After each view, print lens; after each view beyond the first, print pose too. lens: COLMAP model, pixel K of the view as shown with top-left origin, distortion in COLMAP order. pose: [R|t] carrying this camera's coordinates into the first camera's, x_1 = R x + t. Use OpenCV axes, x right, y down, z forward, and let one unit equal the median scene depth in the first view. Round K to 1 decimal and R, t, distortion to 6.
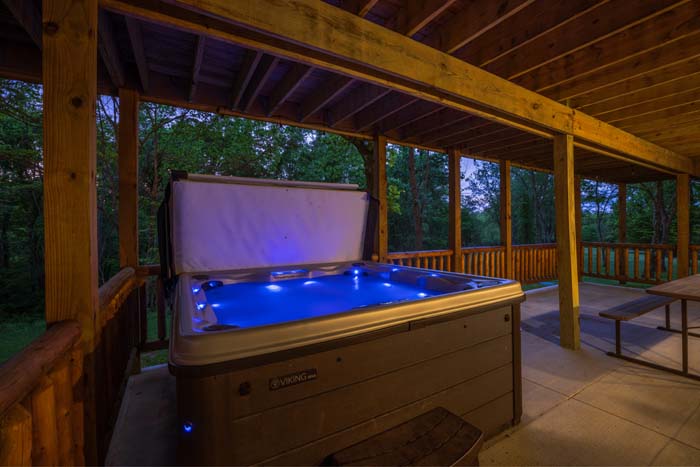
lens RADIAL K [[304.8, 0, 350.5], [0, 304.8, 225.0], [0, 0, 1]] dist [-0.001048, 0.000554]
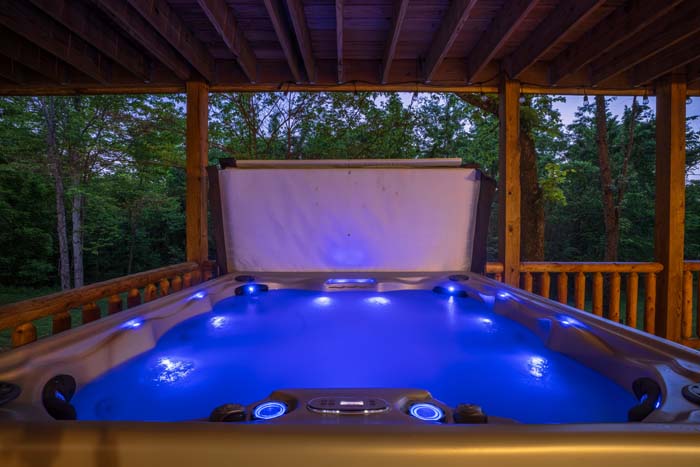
lens RADIAL K [[304.8, 0, 350.5], [0, 304.8, 225.0], [0, 0, 1]] dist [-0.001048, 0.000554]
pose [[0.866608, 0.002447, -0.498984, 0.148644], [0.000667, 0.999981, 0.006063, 0.010031], [0.498989, -0.005587, 0.866590, 0.295646]]
